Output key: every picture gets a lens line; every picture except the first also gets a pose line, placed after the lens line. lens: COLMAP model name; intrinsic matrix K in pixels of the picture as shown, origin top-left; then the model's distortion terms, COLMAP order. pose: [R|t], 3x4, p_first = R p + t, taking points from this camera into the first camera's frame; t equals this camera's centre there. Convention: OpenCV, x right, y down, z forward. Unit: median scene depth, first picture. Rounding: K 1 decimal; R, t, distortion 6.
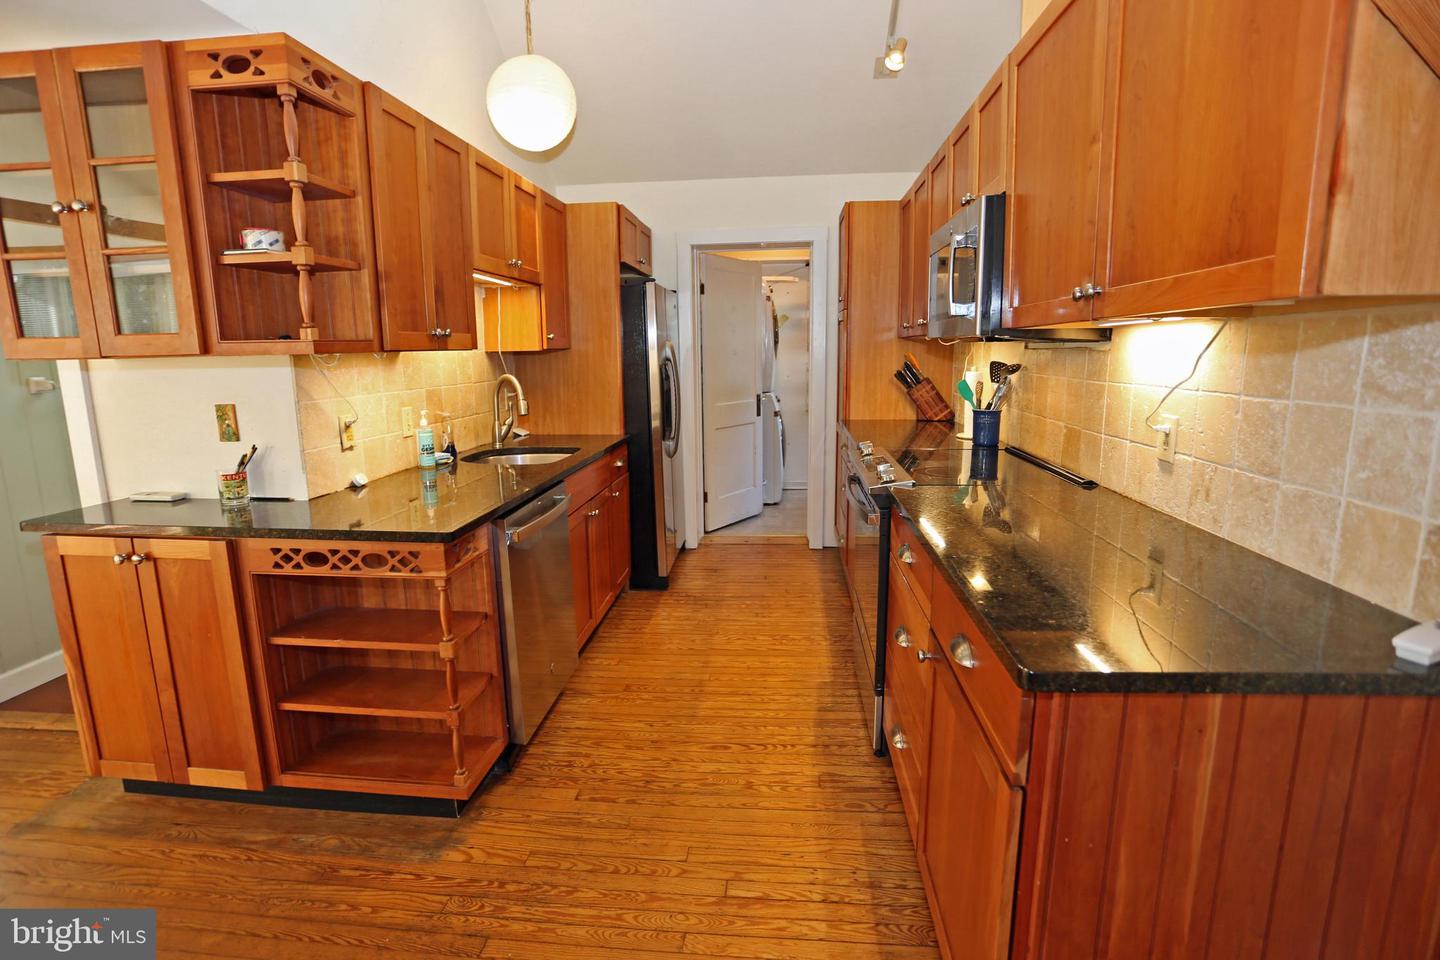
lens RADIAL K [[699.2, 0, 722.4], [0, 699.2, 477.7], [0, 0, 1]] dist [-0.062086, 0.023179]
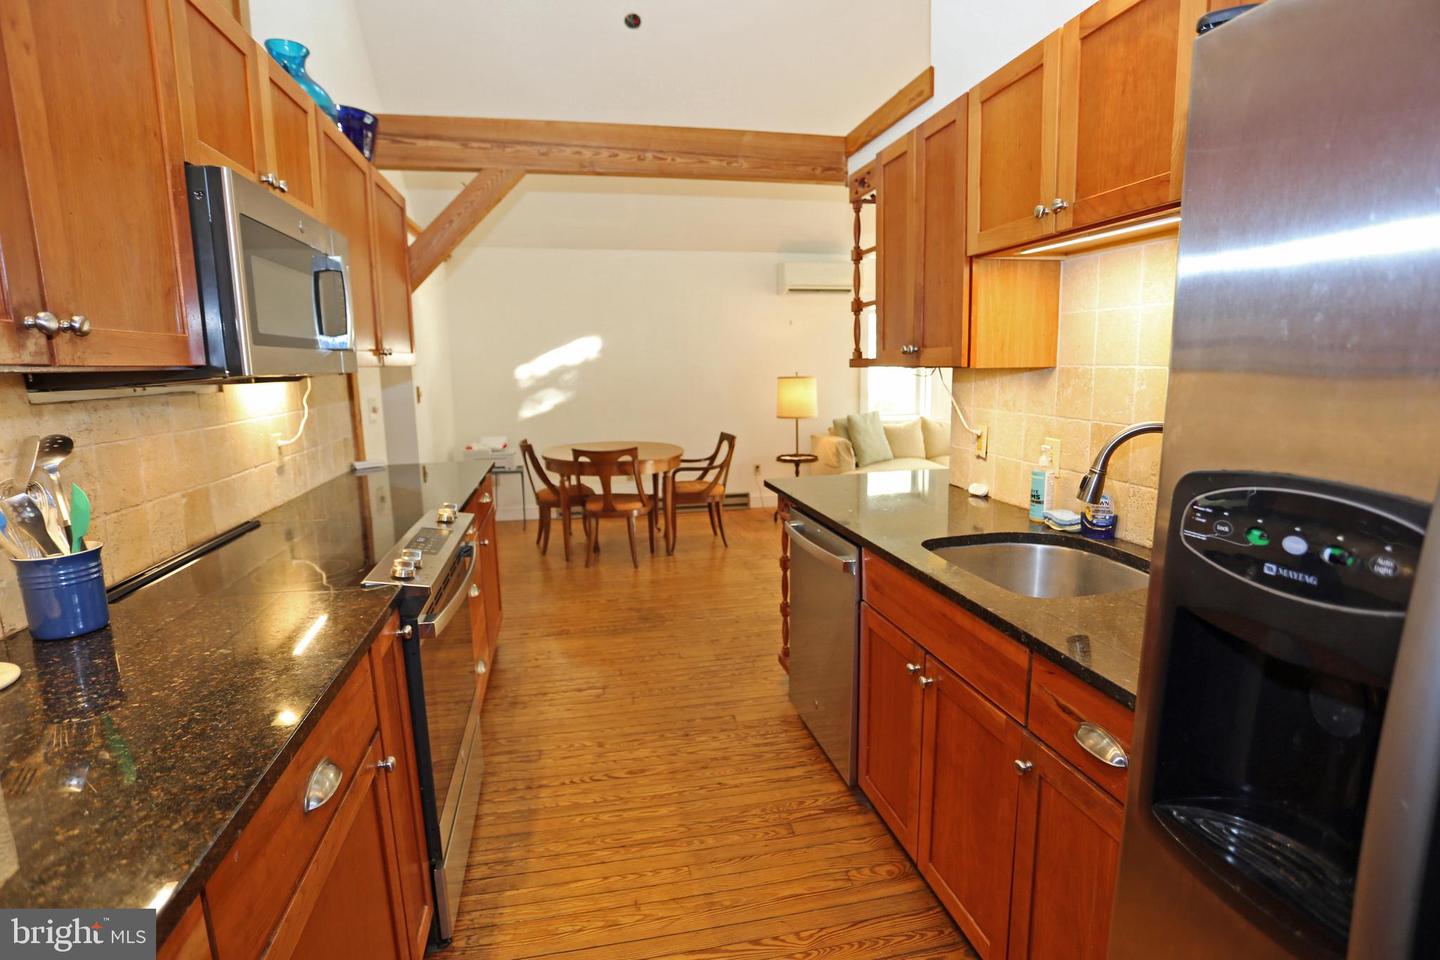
lens RADIAL K [[699.2, 0, 722.4], [0, 699.2, 477.7], [0, 0, 1]] dist [-0.062086, 0.023179]
pose [[-0.950951, 0.080942, -0.298565, 0.156240], [-0.023681, 0.943279, 0.331155, -0.377652], [0.308434, 0.321983, -0.895095, 1.957649]]
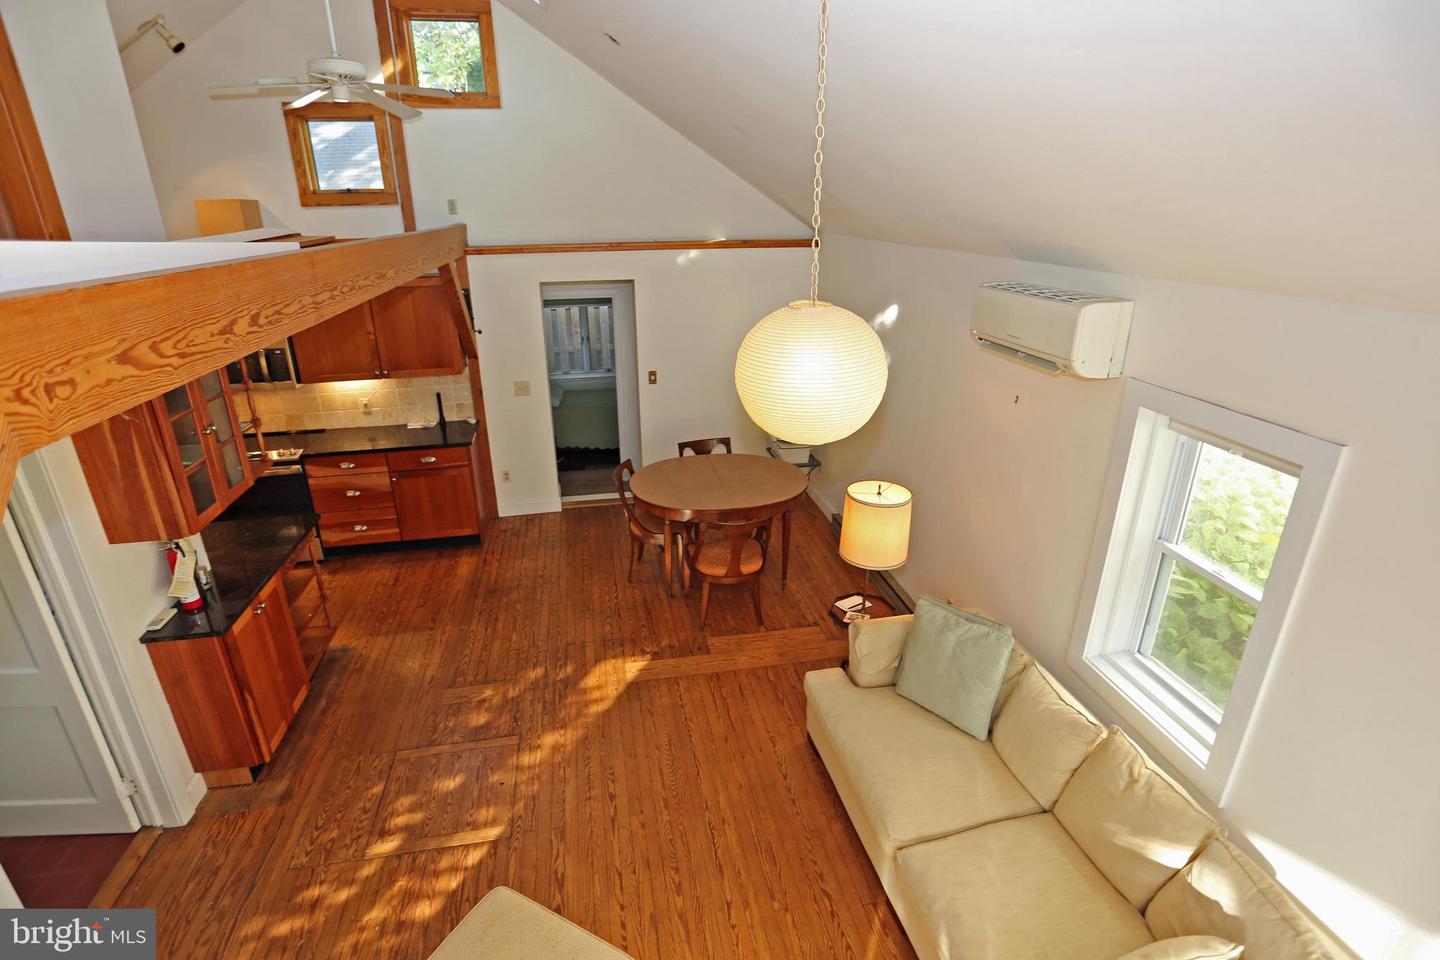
lens RADIAL K [[698.3, 0, 723.7], [0, 698.3, 480.2], [0, 0, 1]] dist [-0.062394, 0.013333]
pose [[-0.297071, -0.334694, 0.894276, -2.314293], [0.176398, 0.901199, 0.395883, -0.575775], [-0.938420, 0.275354, -0.208681, 0.113427]]
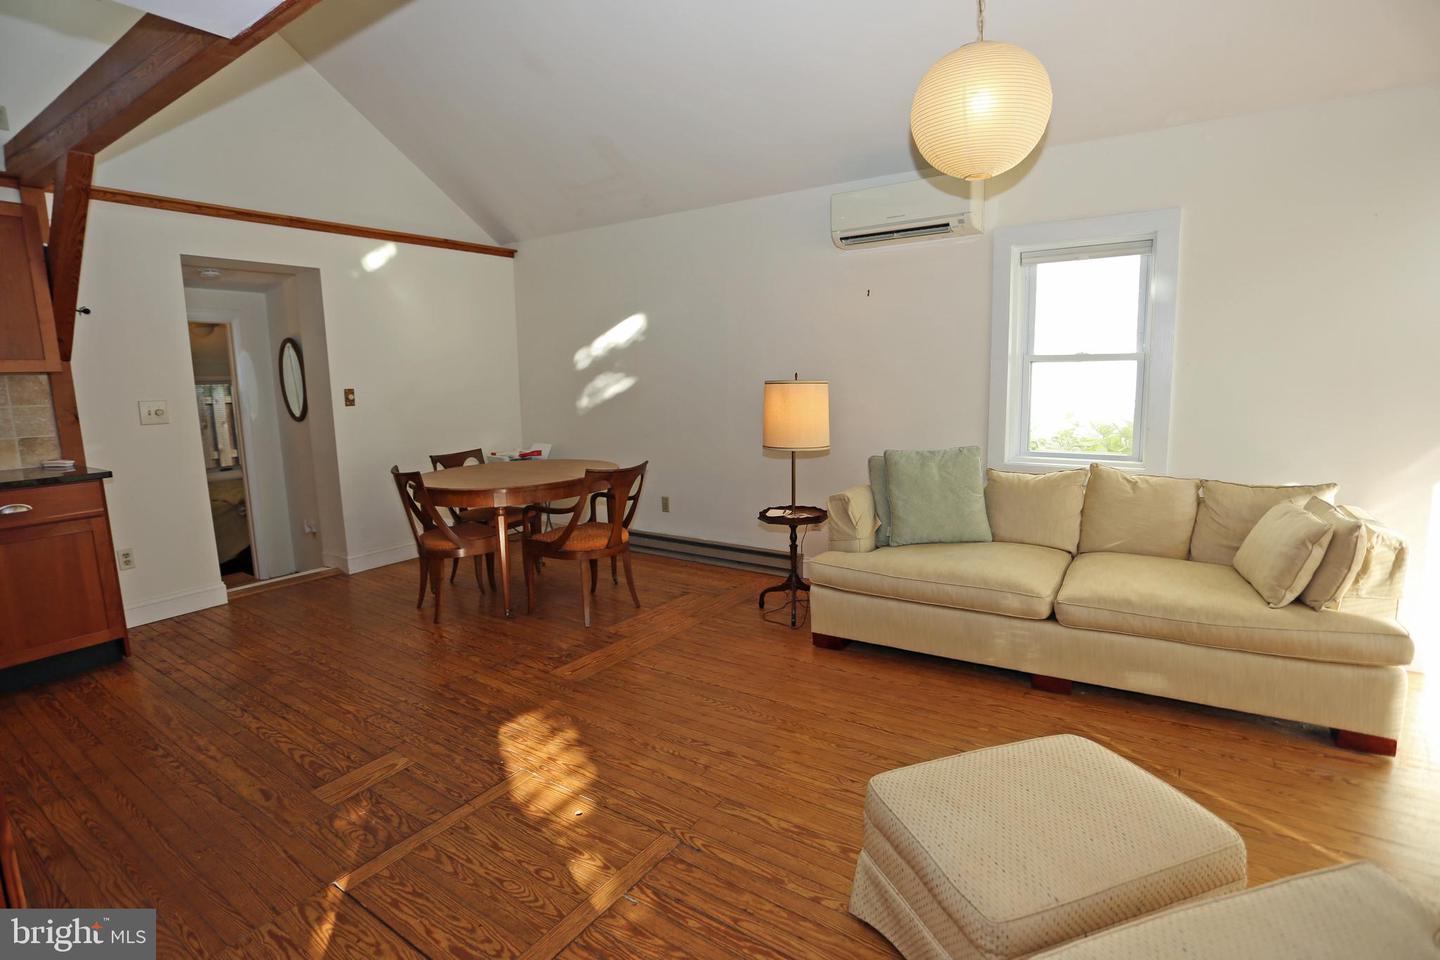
lens RADIAL K [[699.2, 0, 722.4], [0, 699.2, 477.7], [0, 0, 1]] dist [-0.062086, 0.023179]
pose [[-0.877198, -0.033699, 0.478945, -1.633166], [0.121599, 0.949419, 0.289512, -0.130787], [-0.464476, 0.312199, -0.828730, 0.984137]]
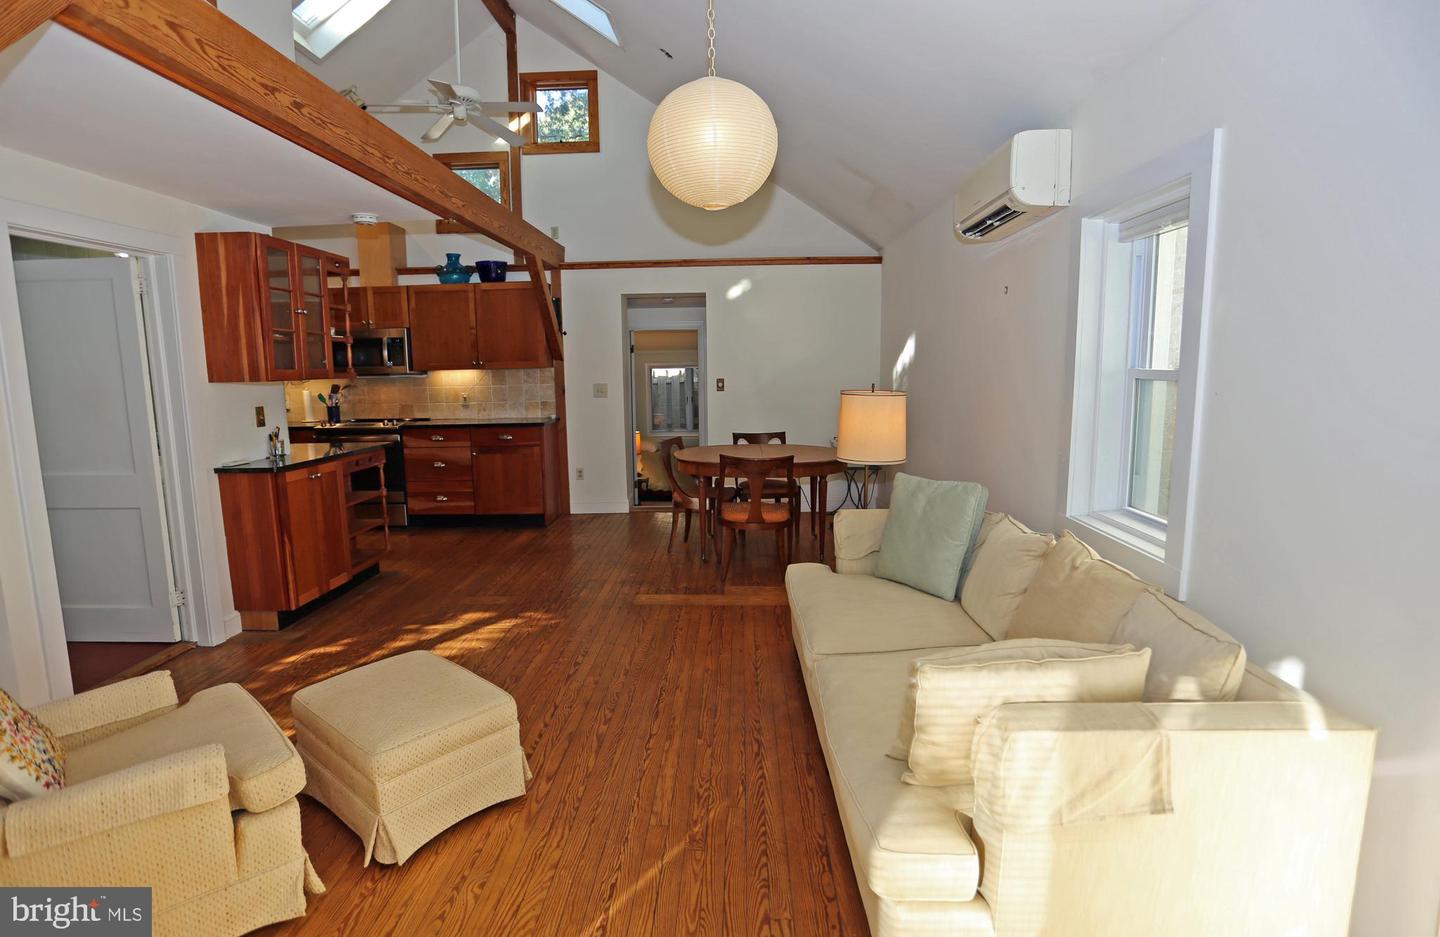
lens RADIAL K [[712.4, 0, 720.0], [0, 712.4, 468.5], [0, 0, 1]] dist [-0.063816, 0.000386]
pose [[-0.078561, -0.127262, 0.988753, -2.609519], [0.190628, 0.971599, 0.140201, 0.029354], [-0.978514, 0.199499, -0.052069, -0.086616]]
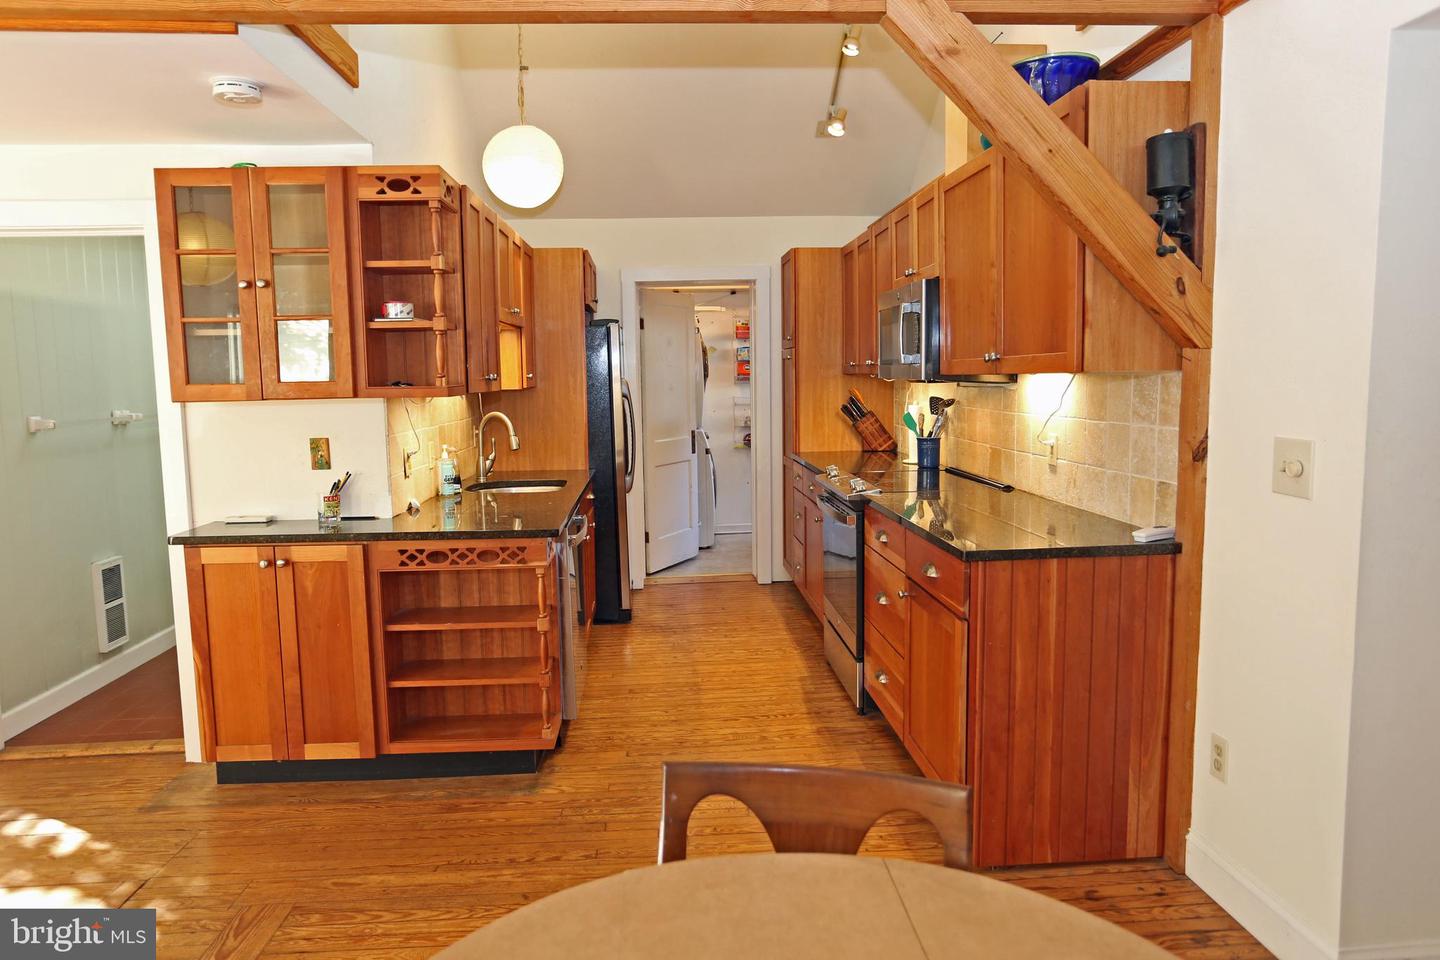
lens RADIAL K [[937.7, 0, 720.0], [0, 937.7, 480.0], [0, 0, 1]] dist [-0.022606, 0.000744]
pose [[0.987527, -0.021440, 0.155984, -0.288706], [0.032393, 0.997158, -0.068019, 0.093832], [-0.154082, 0.072223, 0.985415, -0.673330]]
